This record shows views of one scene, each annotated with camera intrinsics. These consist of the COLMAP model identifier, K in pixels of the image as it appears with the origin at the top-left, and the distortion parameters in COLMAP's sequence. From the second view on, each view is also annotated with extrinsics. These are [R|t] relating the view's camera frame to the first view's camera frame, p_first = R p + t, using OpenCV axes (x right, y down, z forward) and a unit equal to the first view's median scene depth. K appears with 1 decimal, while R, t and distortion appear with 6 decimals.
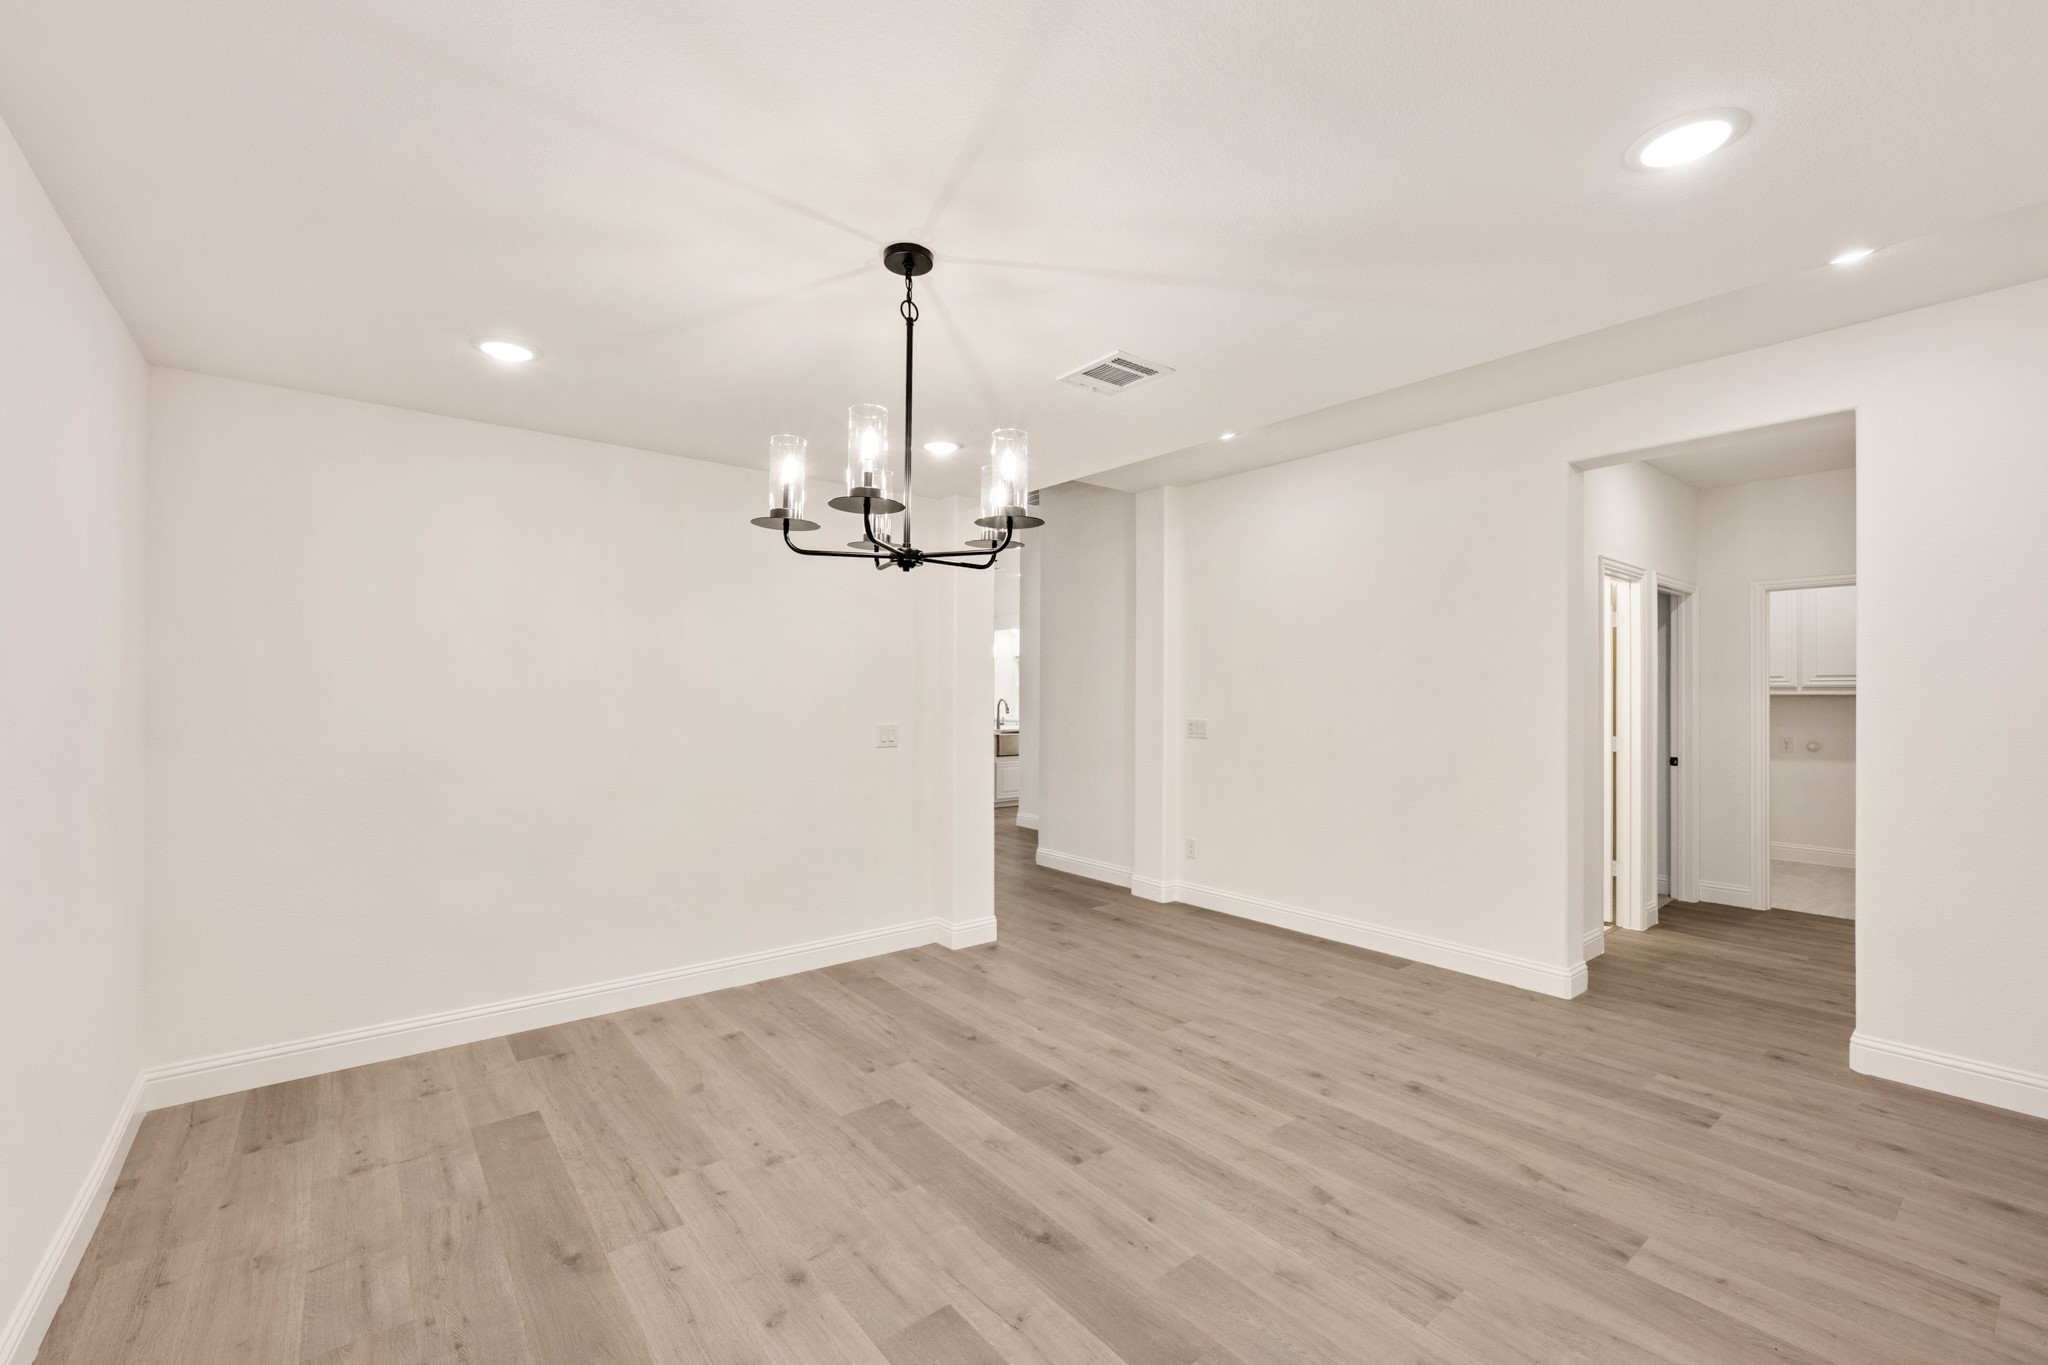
lens RADIAL K [[852.3, 0, 1024.0], [0, 852.3, 682.5], [0, 0, 1]] dist [0.000012, 0.000074]
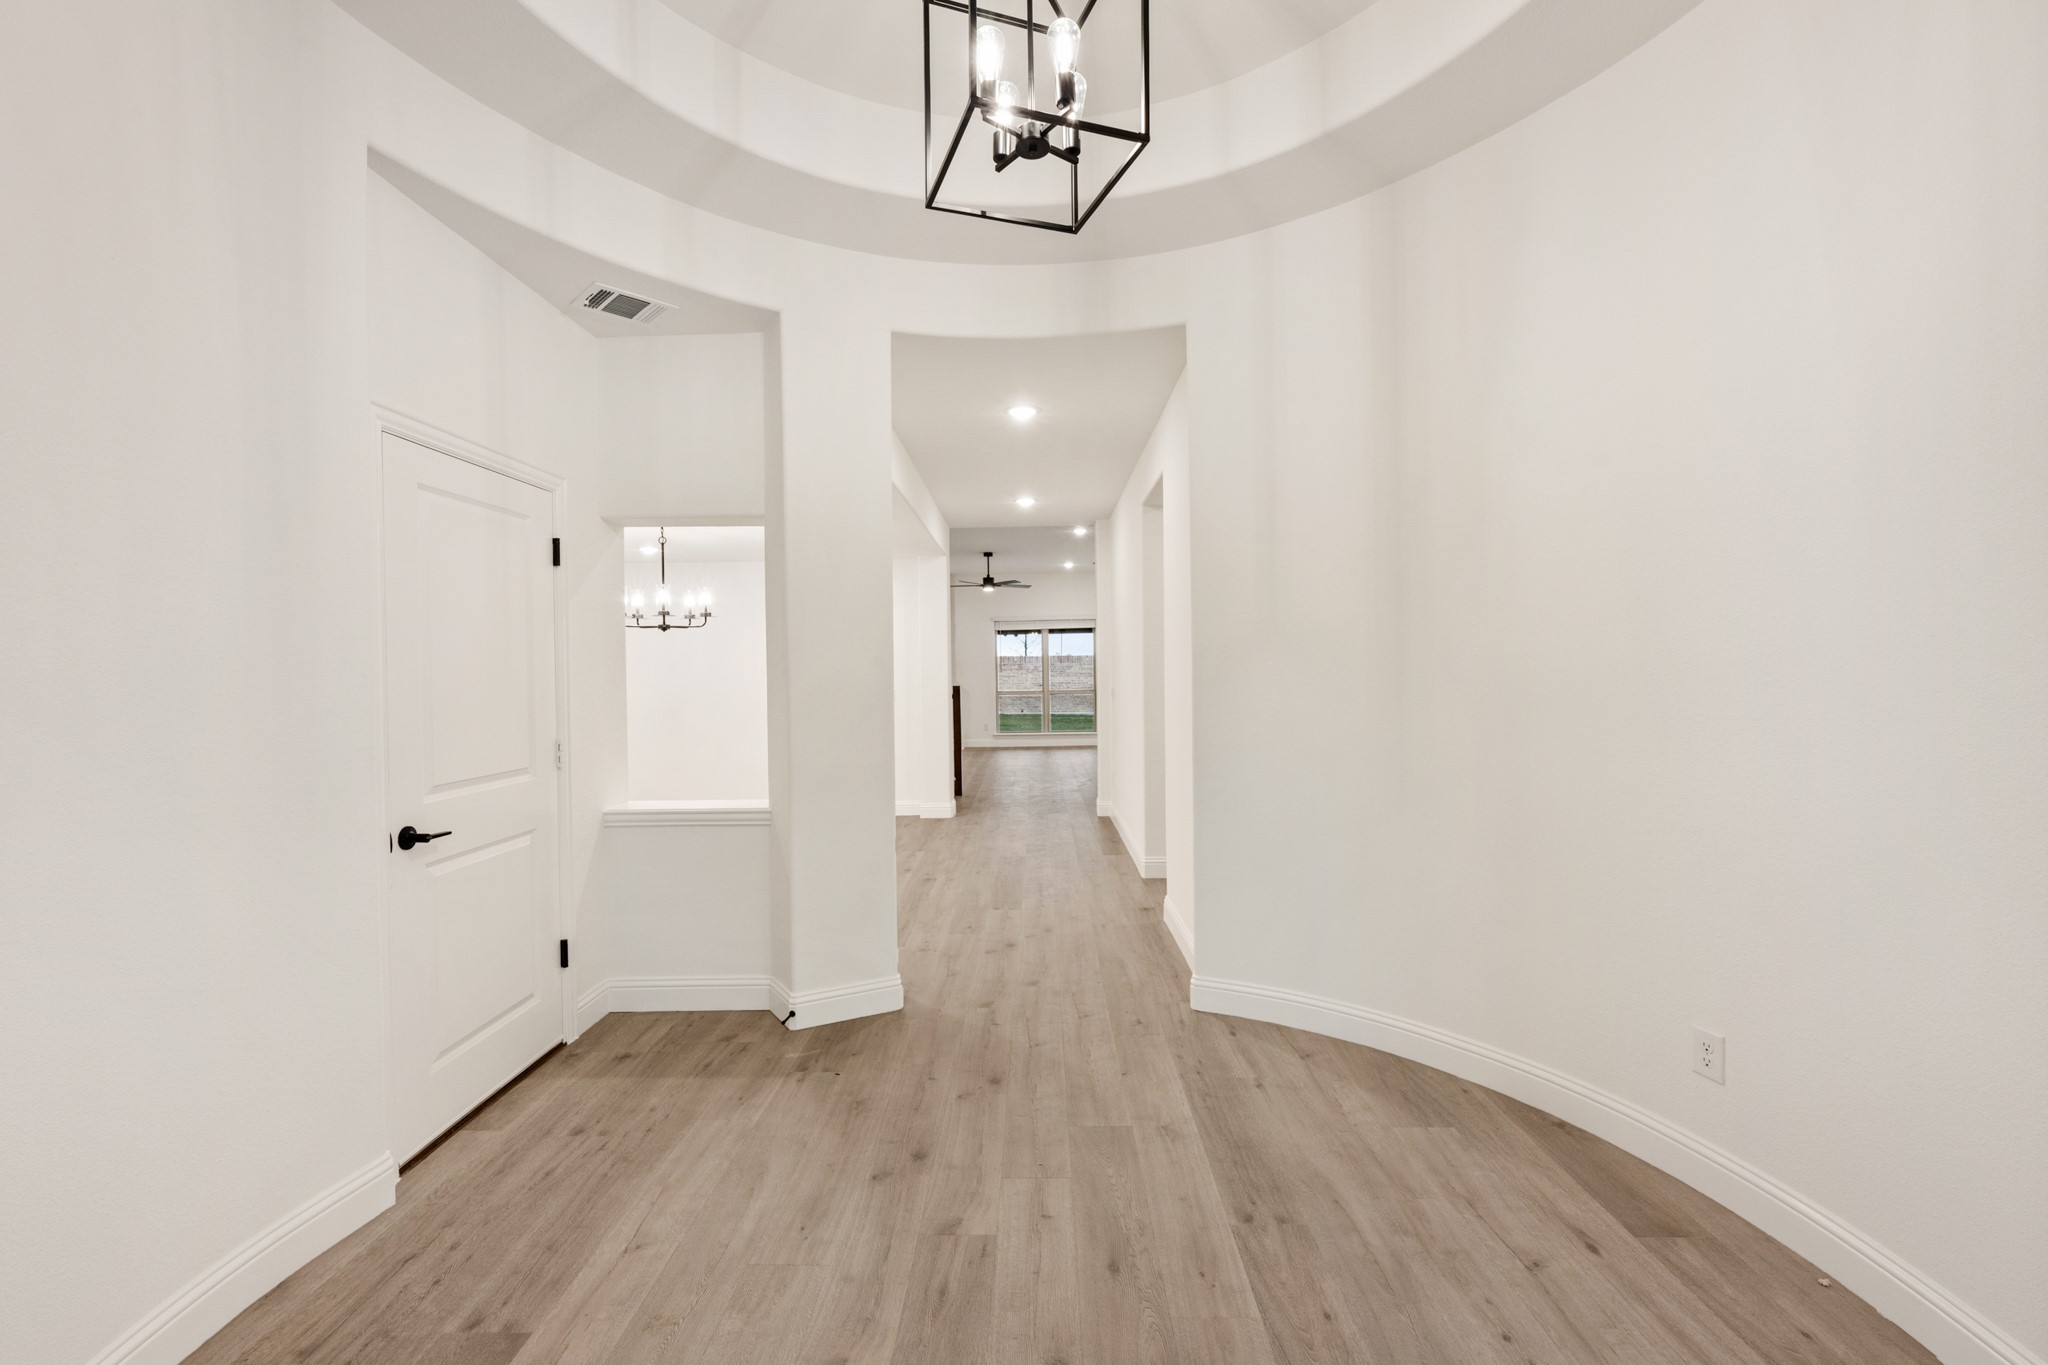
lens RADIAL K [[852.3, 0, 1024.0], [0, 852.3, 682.5], [0, 0, 1]] dist [0.000012, 0.000074]
pose [[0.771576, -0.005535, -0.636113, 1.944742], [0.027032, 0.999344, 0.024093, 0.002598], [0.635563, -0.035785, 0.771219, -0.319056]]
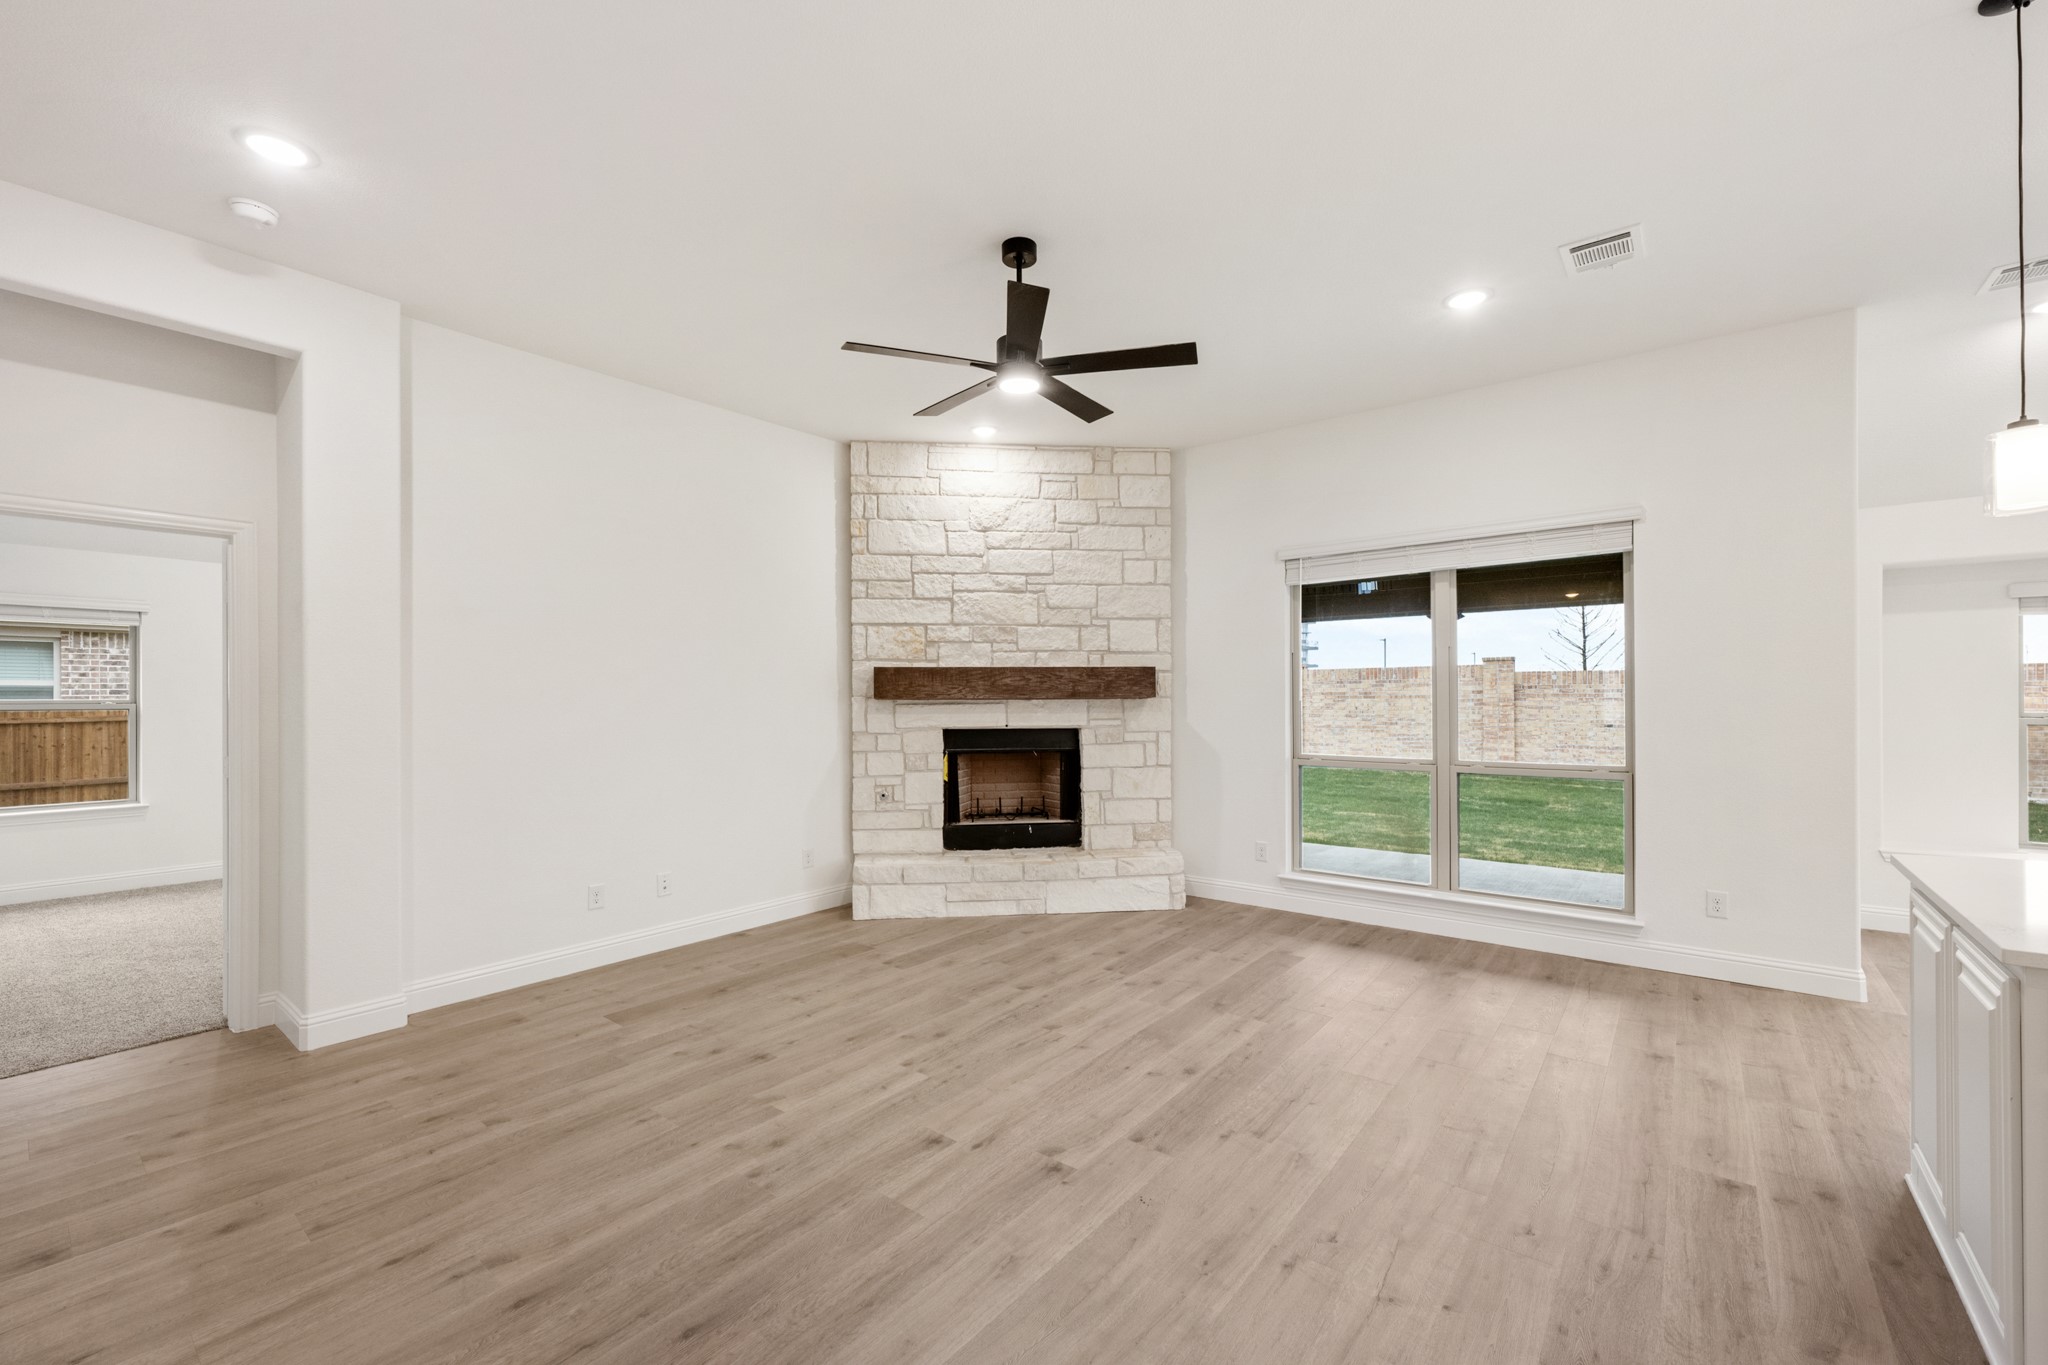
lens RADIAL K [[833.4, 0, 1018.5], [0, 833.4, 699.1], [0, 0, 1]] dist [0.000540, 0.000231]
pose [[0.213651, -0.005321, -0.976896, 0.122236], [0.016245, 0.999866, -0.001894, 0.037067], [0.976775, -0.015465, 0.213709, 2.708521]]
